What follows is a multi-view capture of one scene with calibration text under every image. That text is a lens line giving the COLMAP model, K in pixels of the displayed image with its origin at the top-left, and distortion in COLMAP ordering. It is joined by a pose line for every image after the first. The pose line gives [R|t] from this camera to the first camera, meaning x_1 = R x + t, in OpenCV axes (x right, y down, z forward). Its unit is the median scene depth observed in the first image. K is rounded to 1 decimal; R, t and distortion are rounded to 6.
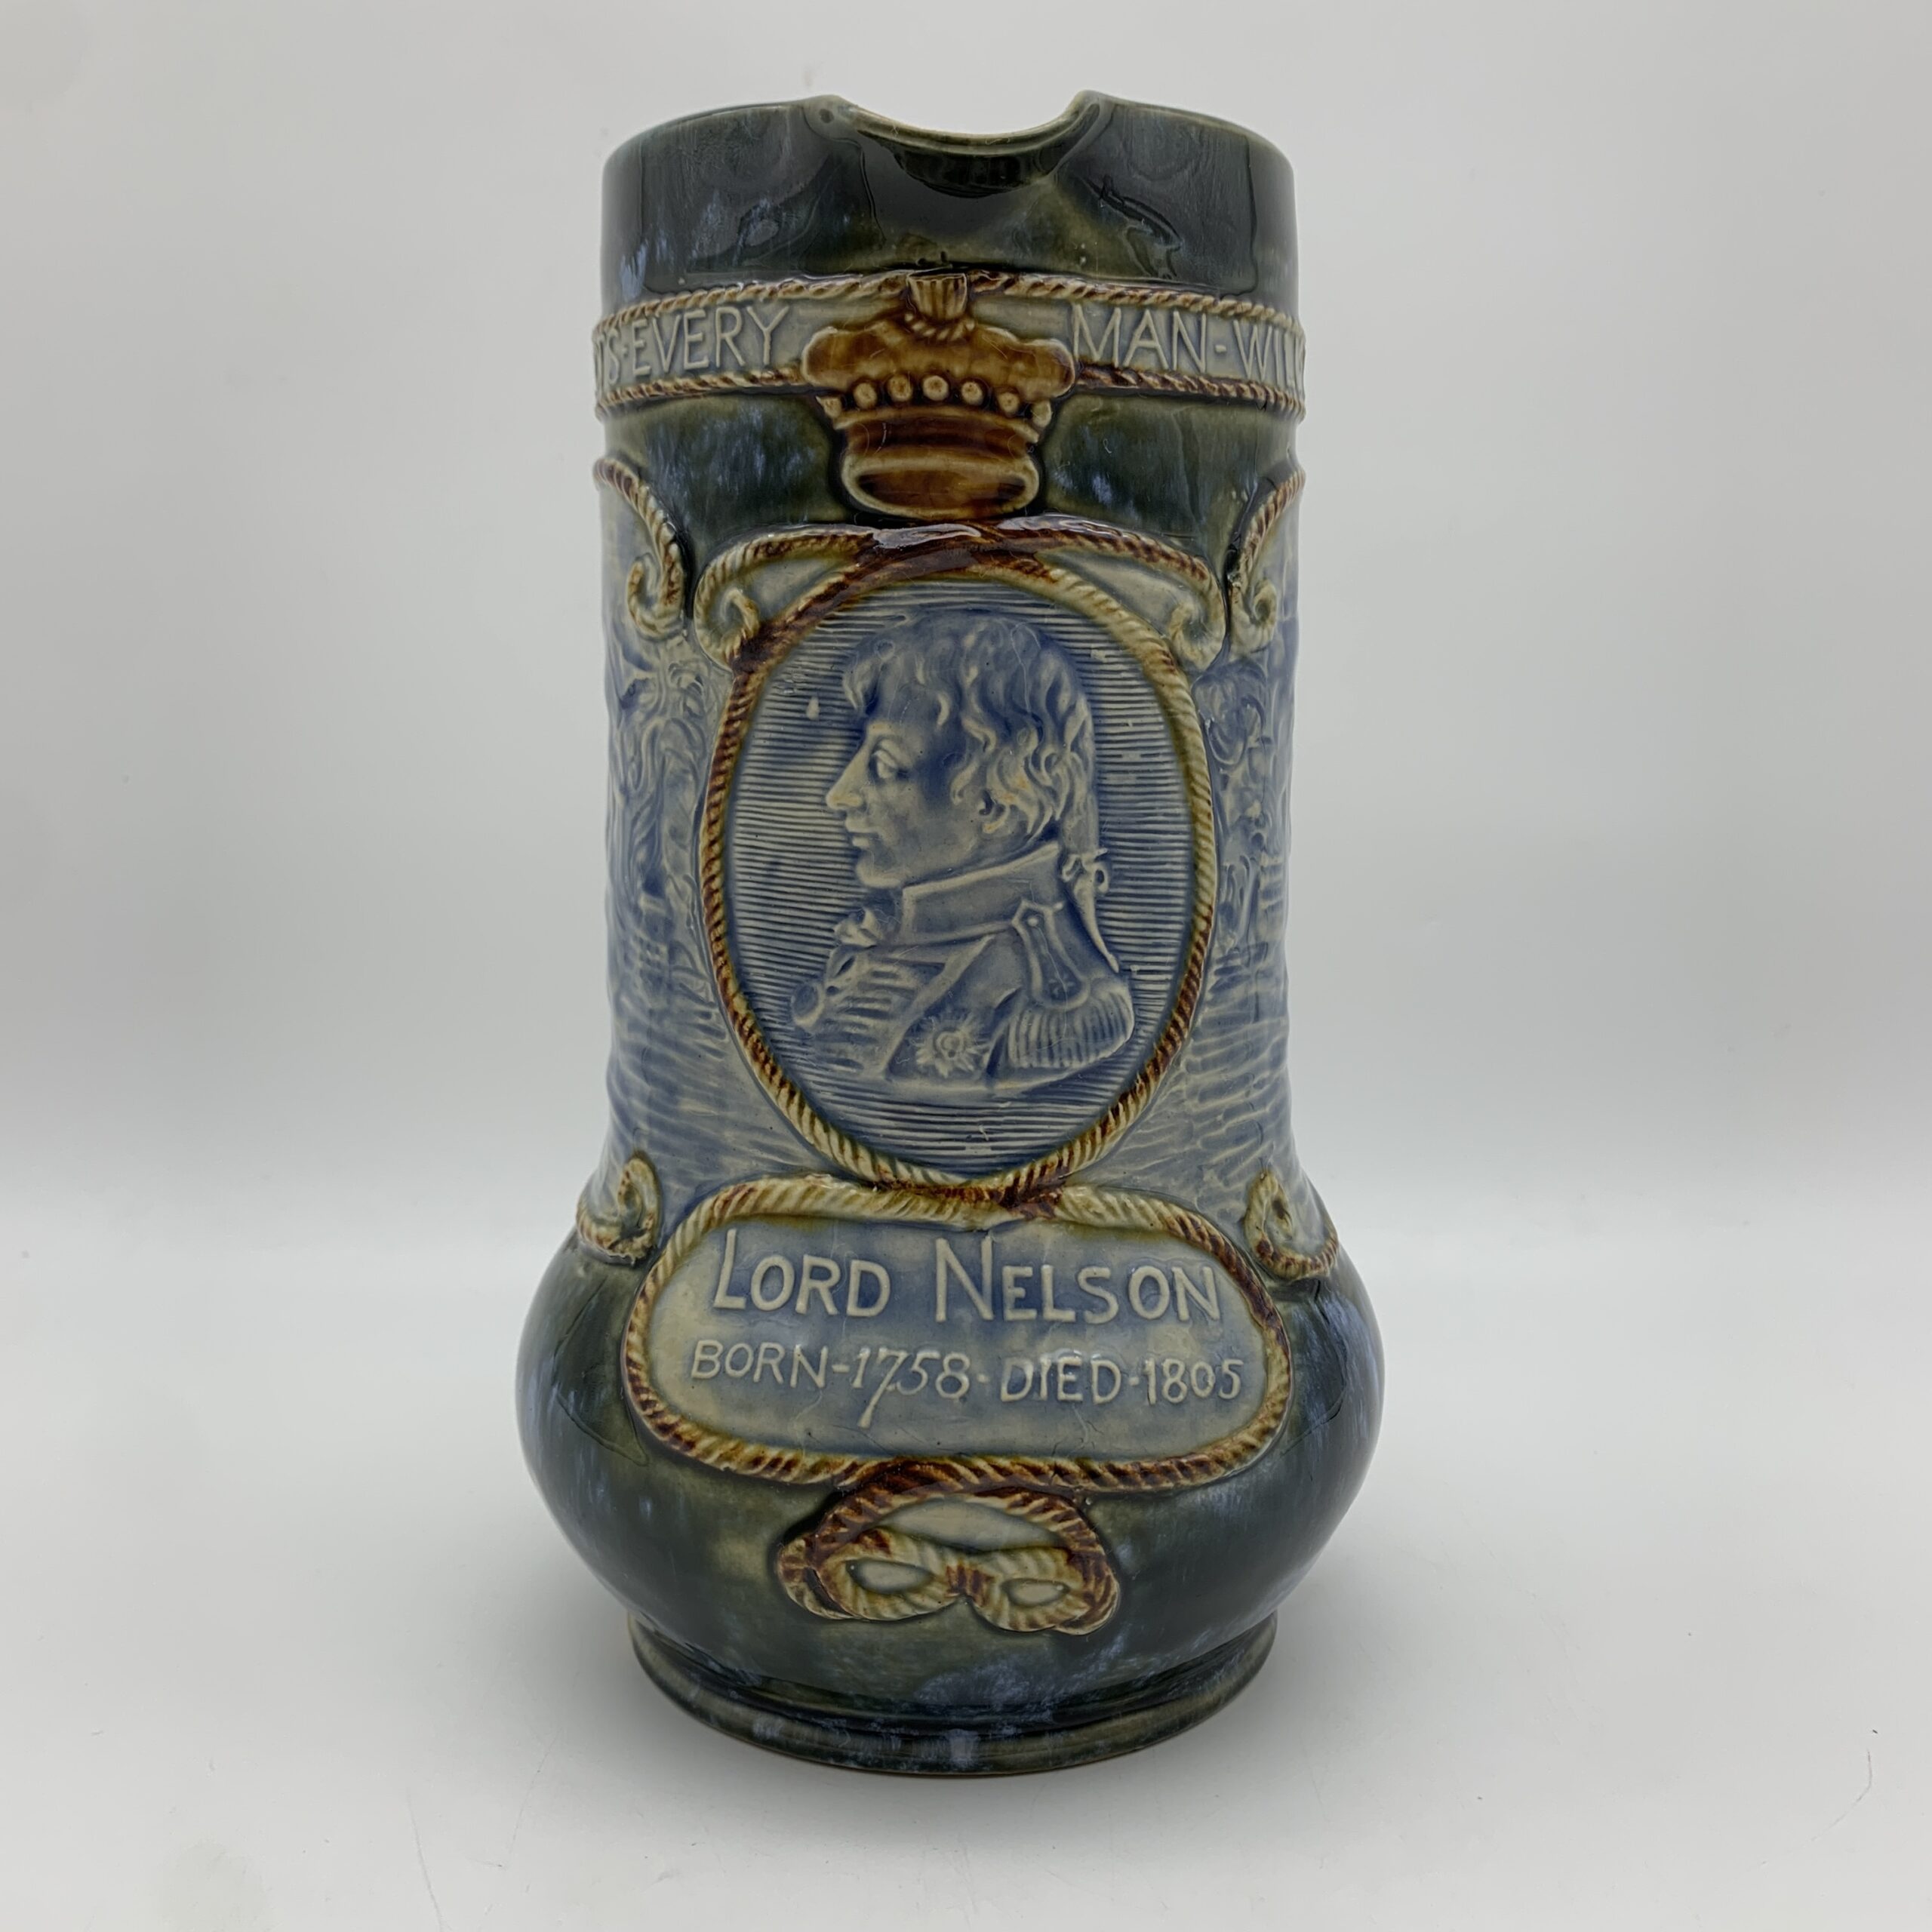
lens RADIAL K [[2074.7, 0, 966.0], [0, 2074.7, 966.0], [0, 0, 1]] dist [0.157821, -0.693949]
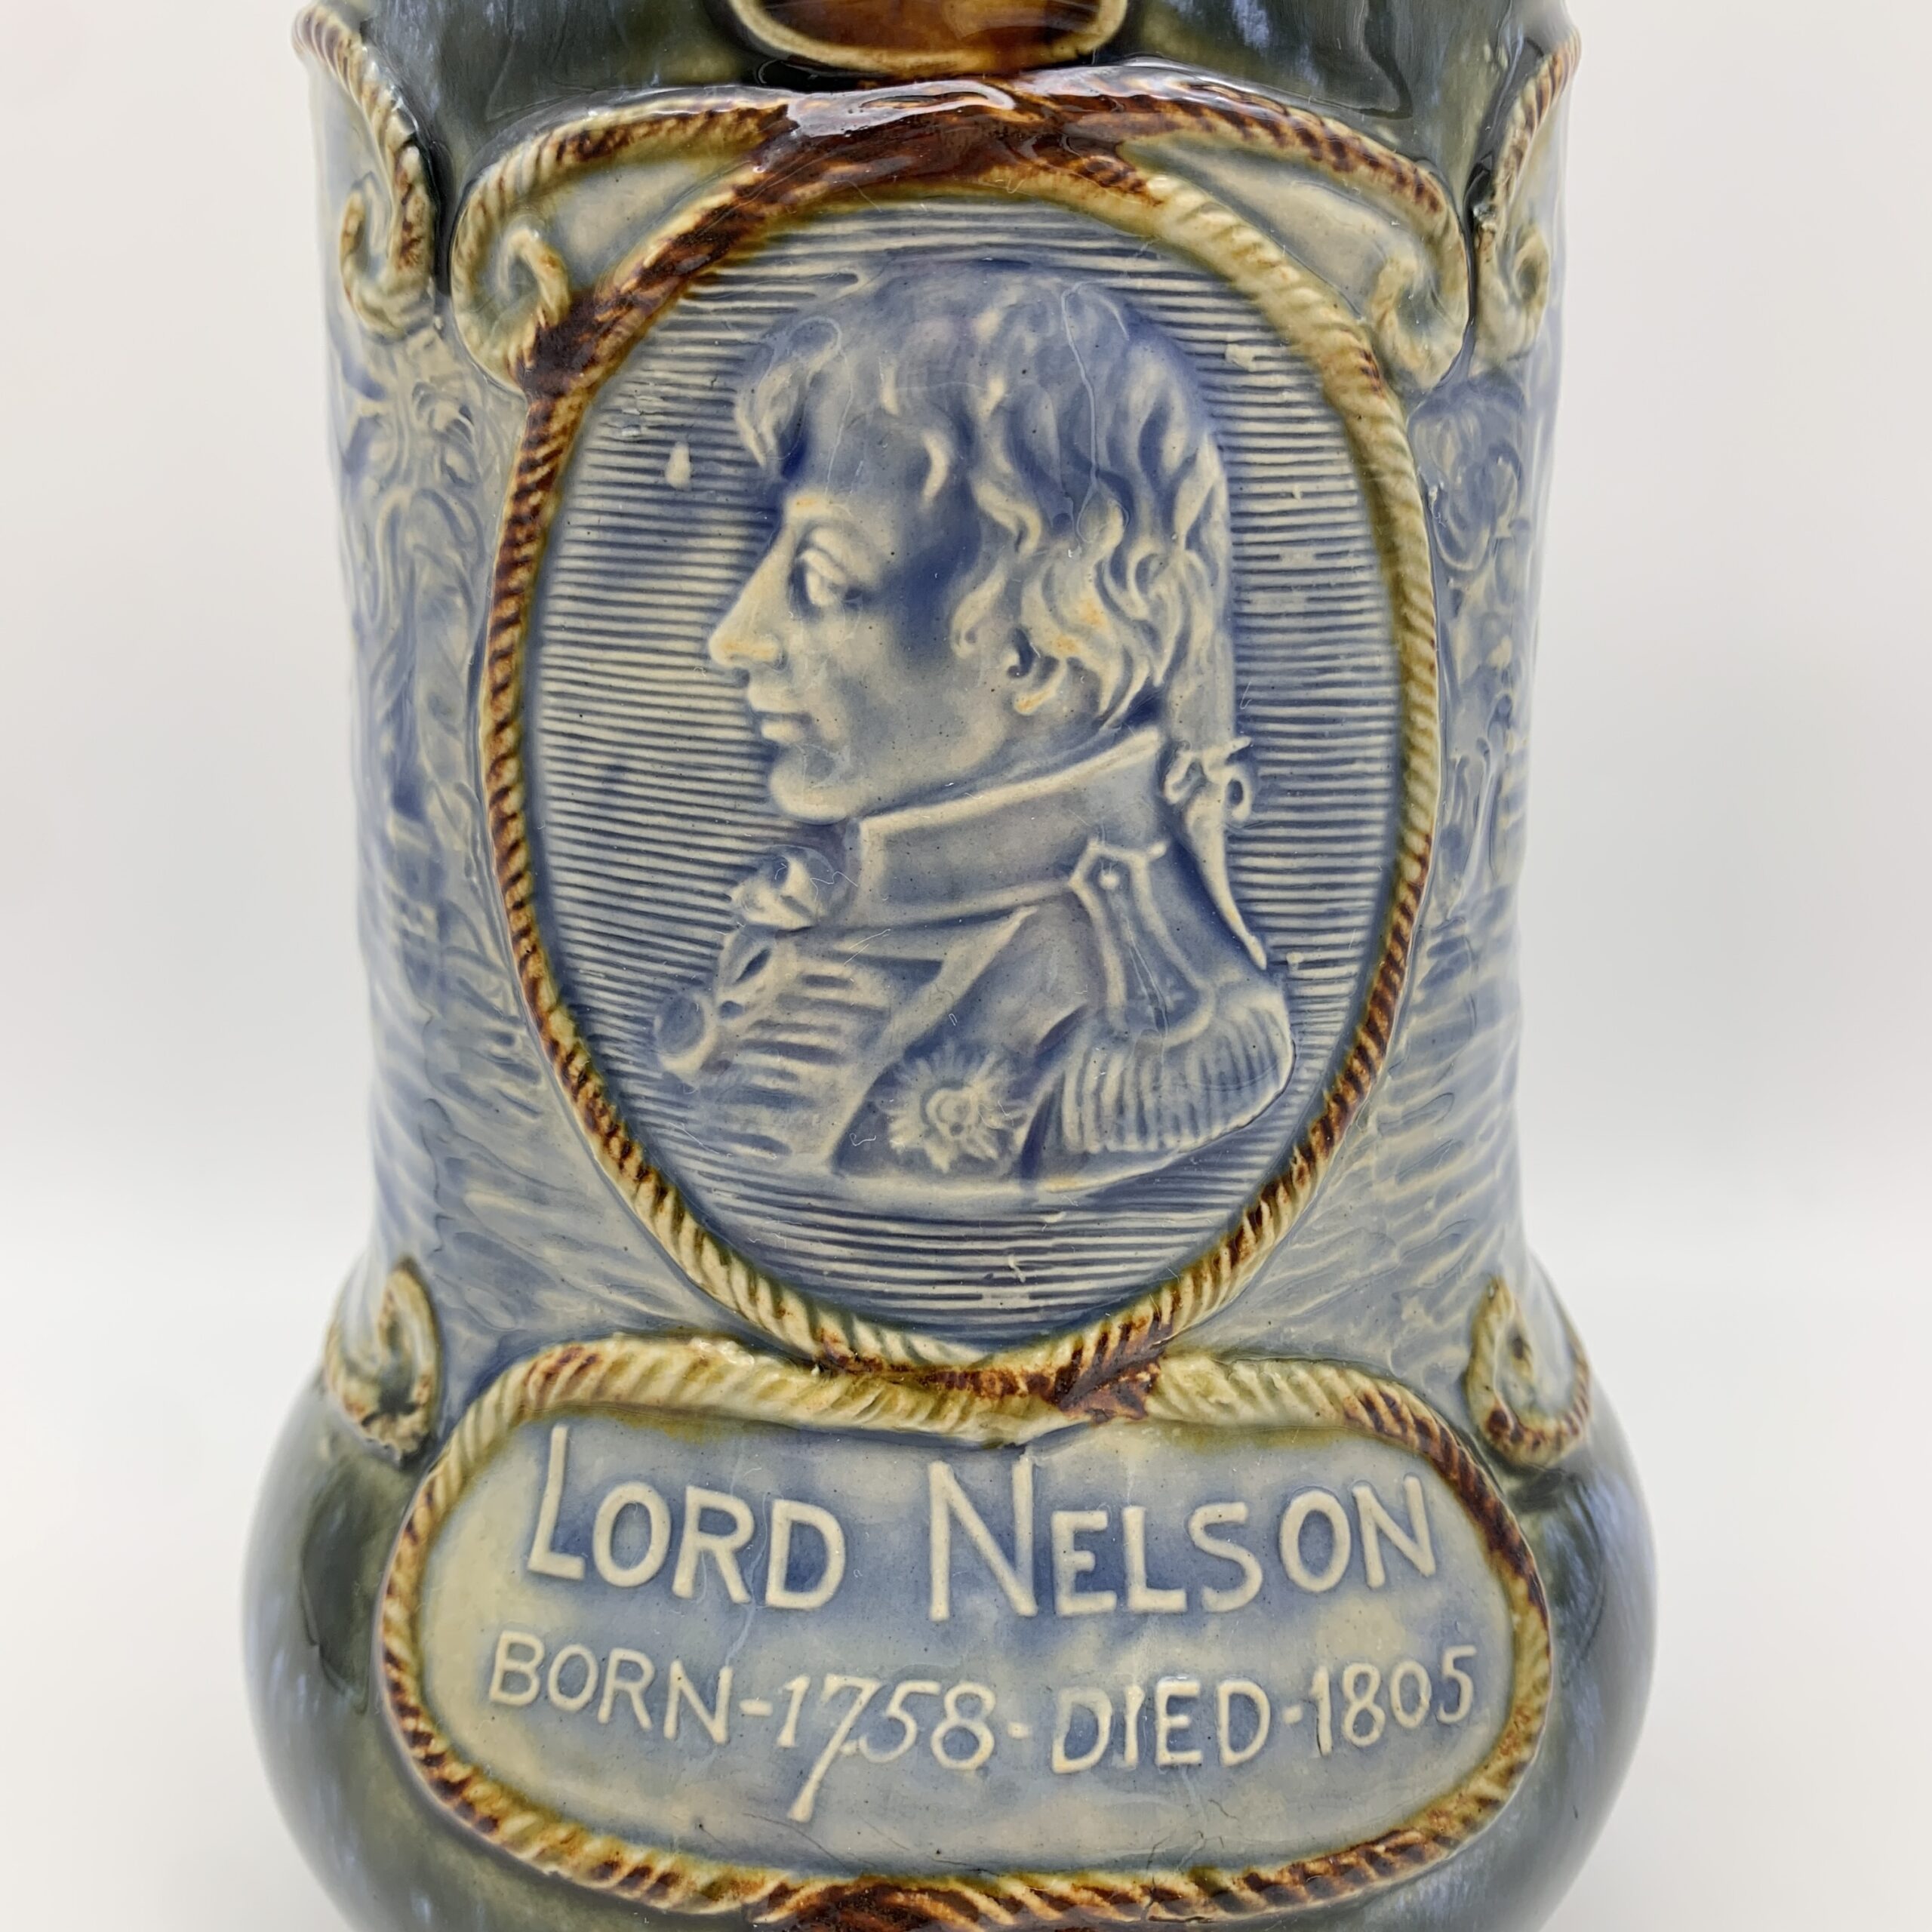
lens RADIAL K [[2074.7, 0, 966.0], [0, 2074.7, 966.0], [0, 0, 1]] dist [0.157821, -0.693949]
pose [[0.999908, -0.007632, 0.011193, -0.009958], [0.006453, 0.994781, 0.101825, -0.053325], [-0.011911, -0.101744, 0.994739, 0.474380]]
